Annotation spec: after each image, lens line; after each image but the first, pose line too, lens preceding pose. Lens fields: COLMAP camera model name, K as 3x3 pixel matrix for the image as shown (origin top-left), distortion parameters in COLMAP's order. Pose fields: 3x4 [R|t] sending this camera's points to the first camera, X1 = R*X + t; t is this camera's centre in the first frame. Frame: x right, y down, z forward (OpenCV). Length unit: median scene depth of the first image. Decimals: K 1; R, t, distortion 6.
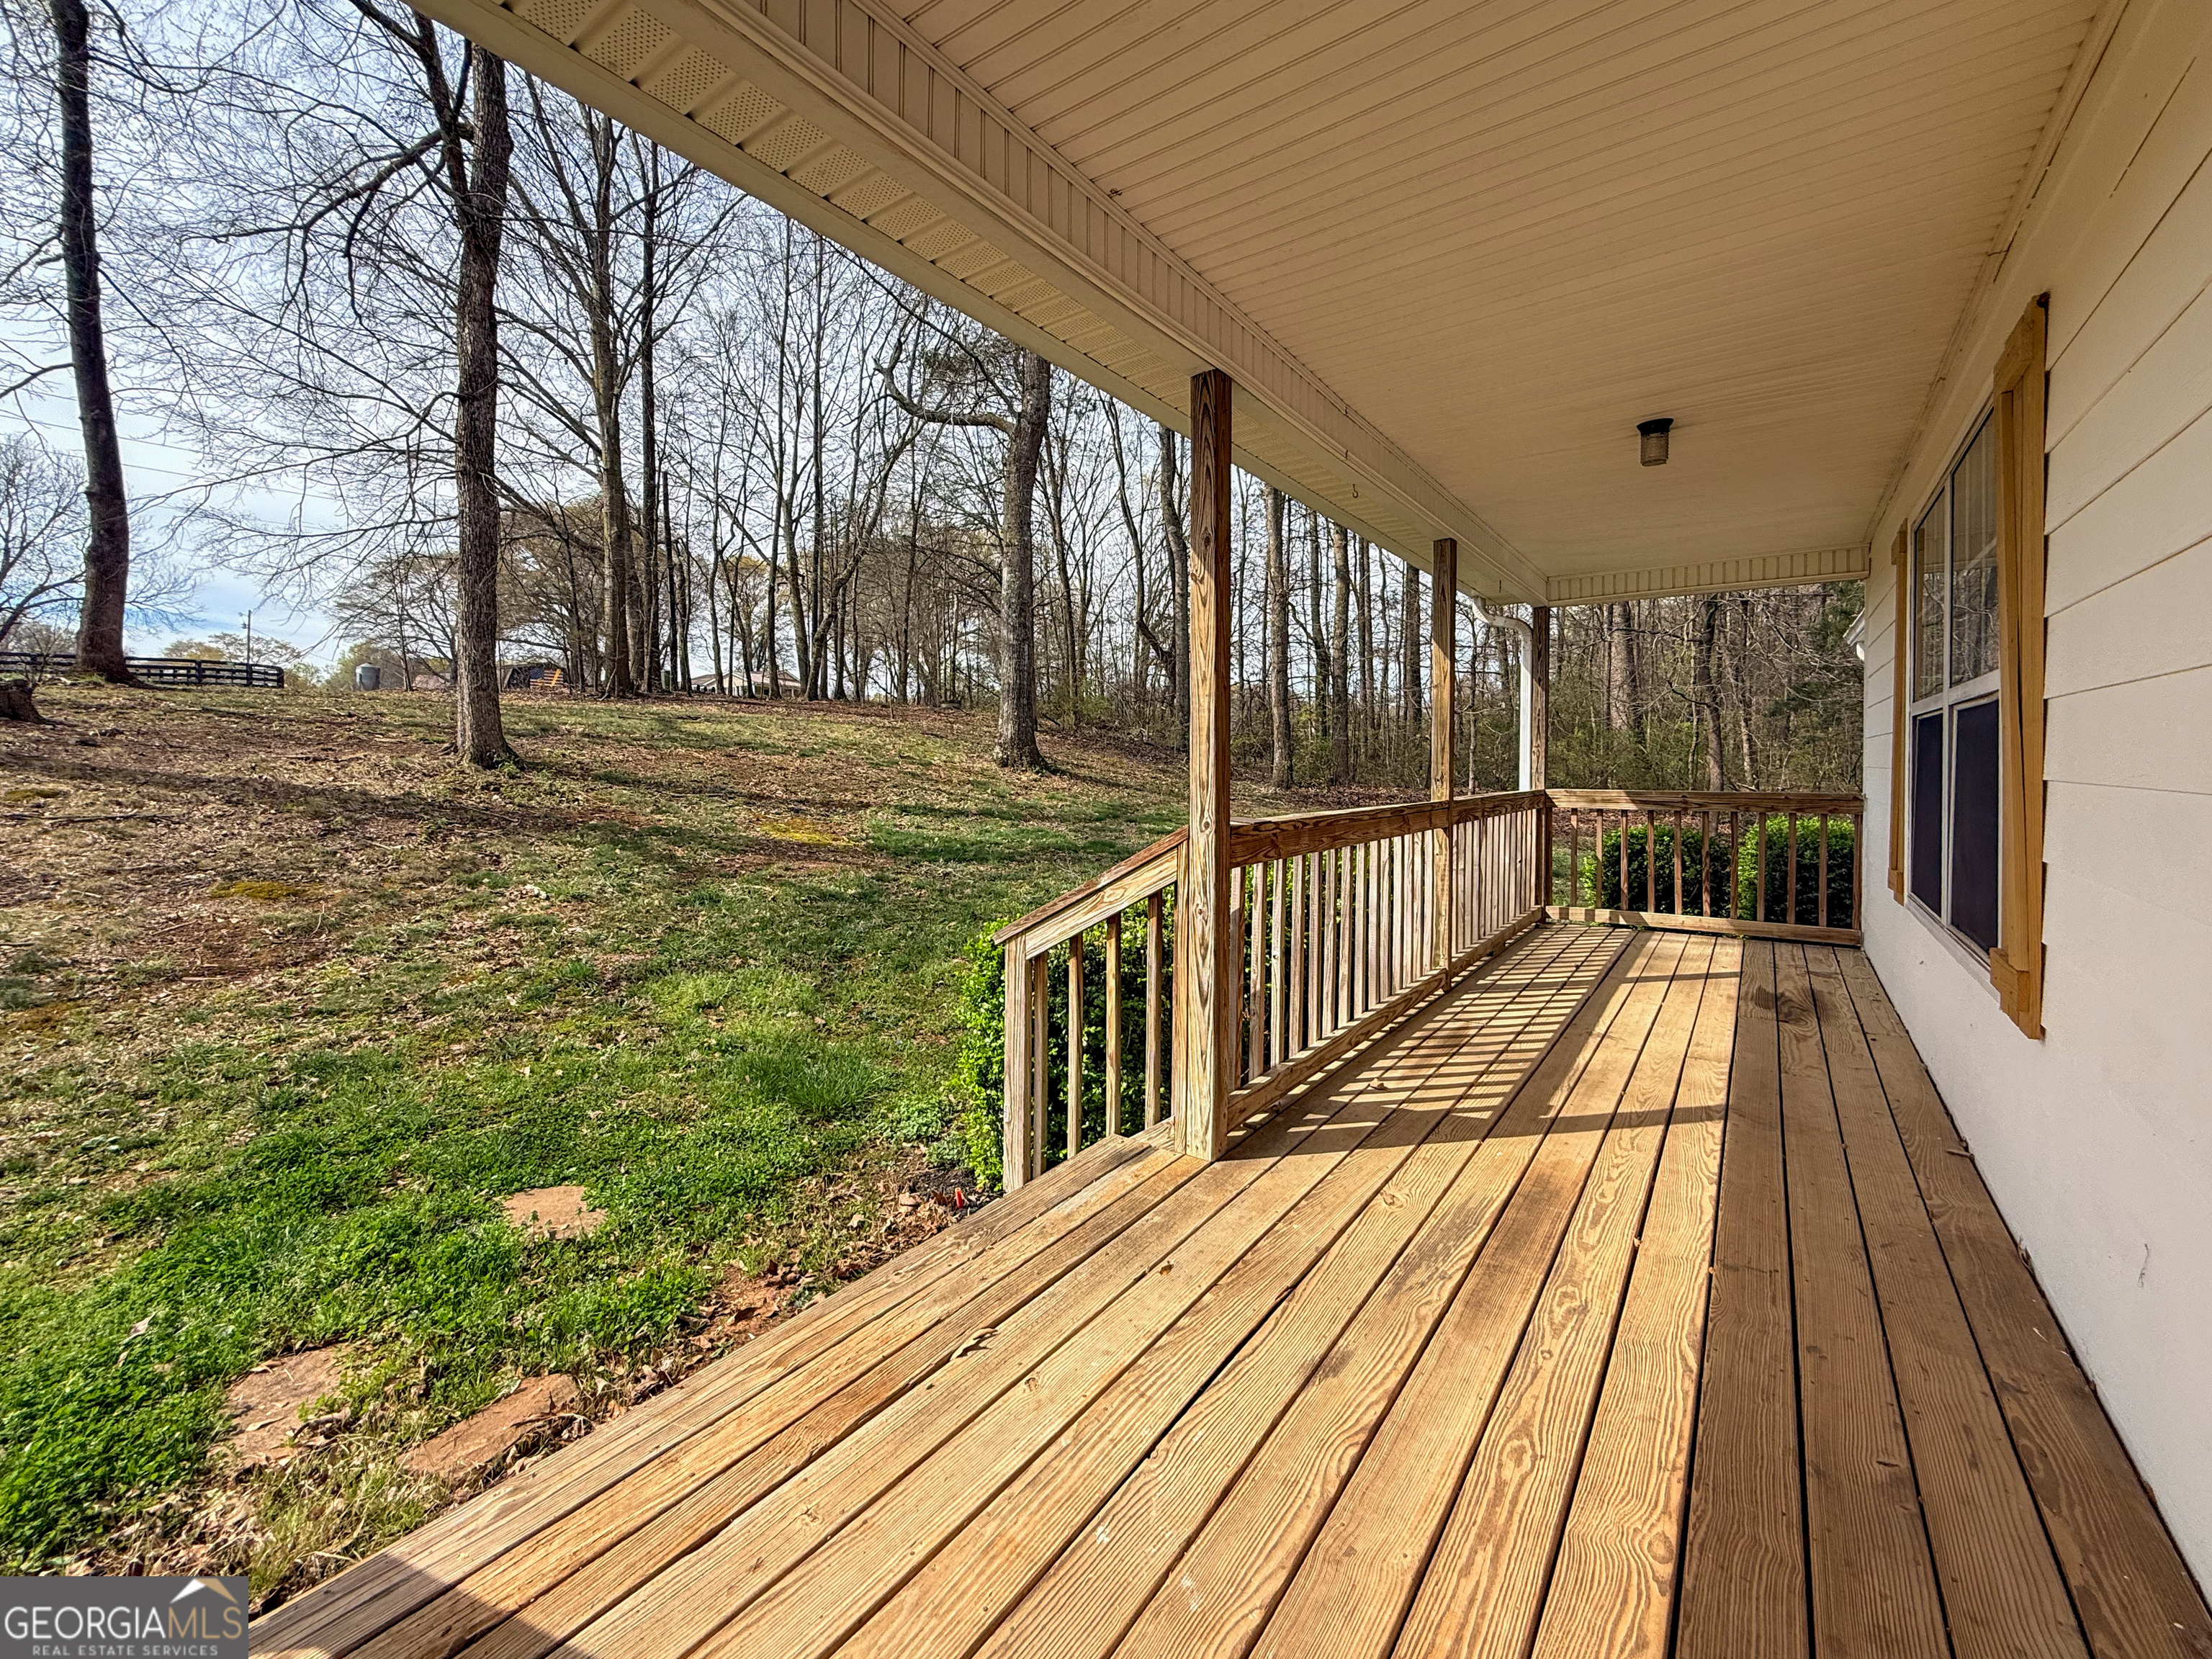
lens RADIAL K [[906.5, 0, 1091.2], [0, 906.5, 747.1], [0, 0, 1]] dist [0.001420, 0.000288]
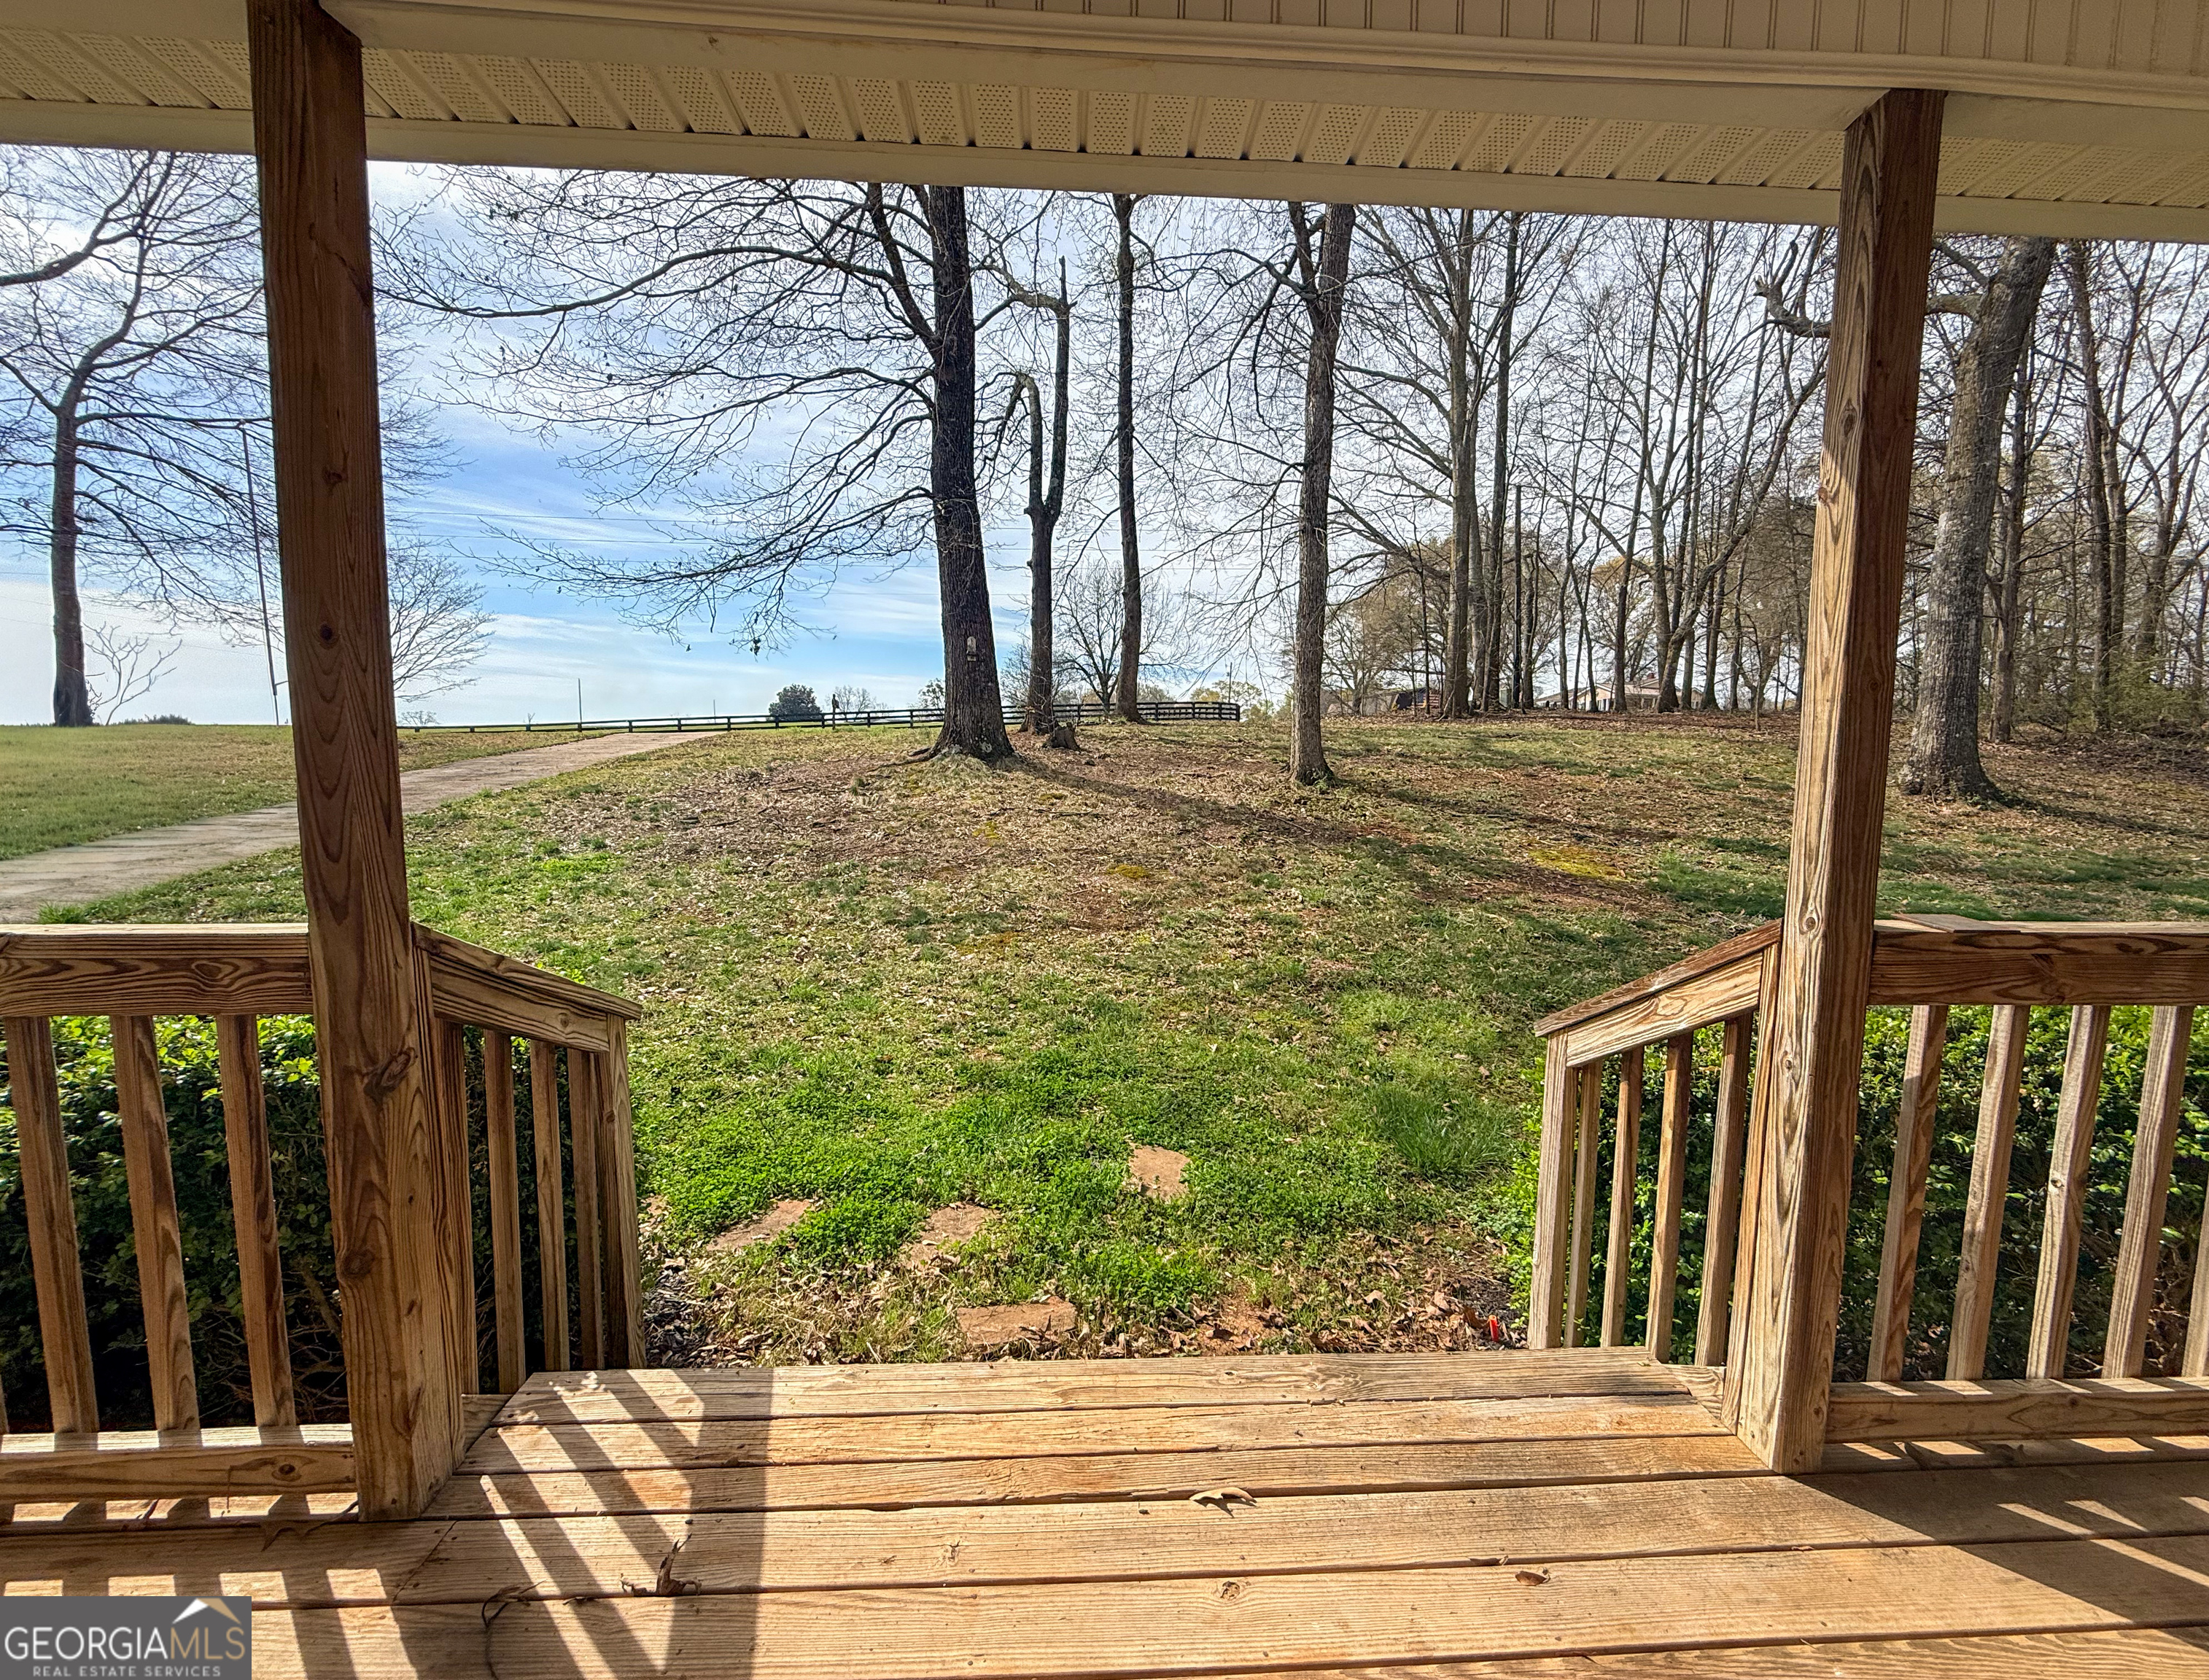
lens RADIAL K [[894.1, 0, 1104.4], [0, 894.1, 828.8], [0, 0, 1]] dist [0.001634, -0.000300]
pose [[0.638078, 0.056210, -0.767918, 0.102926], [-0.000427, 0.997357, 0.072649, -0.006254], [0.769972, -0.046028, 0.636416, 0.105159]]
